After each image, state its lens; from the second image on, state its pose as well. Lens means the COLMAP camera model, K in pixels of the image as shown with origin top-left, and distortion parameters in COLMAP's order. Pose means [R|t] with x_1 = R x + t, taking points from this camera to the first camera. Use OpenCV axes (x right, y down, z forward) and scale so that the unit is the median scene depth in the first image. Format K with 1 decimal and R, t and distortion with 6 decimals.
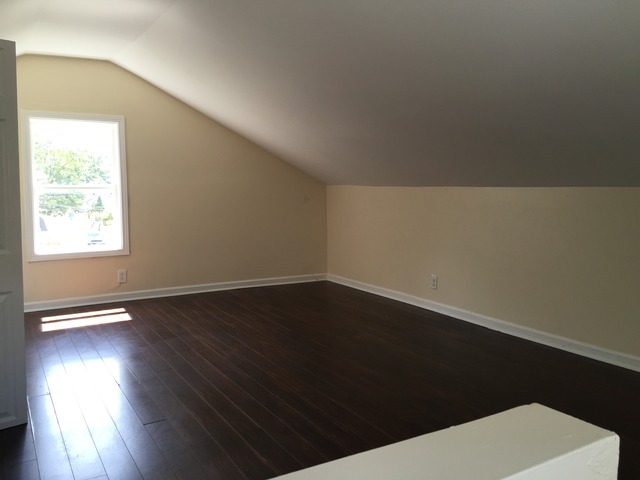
lens RADIAL K [[546.1, 0, 320.4], [0, 546.1, 226.1], [0, 0, 1]] dist [0.153574, -0.288318]
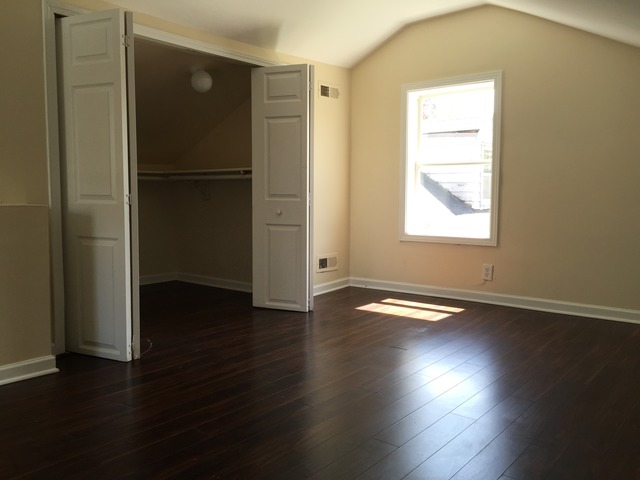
lens RADIAL K [[546.1, 0, 320.4], [0, 546.1, 226.1], [0, 0, 1]] dist [0.153574, -0.288318]
pose [[0.339897, 0.062008, -0.938416, 0.308735], [-0.071755, 0.996625, 0.039864, 0.009434], [0.937721, 0.053787, 0.343199, 0.496545]]
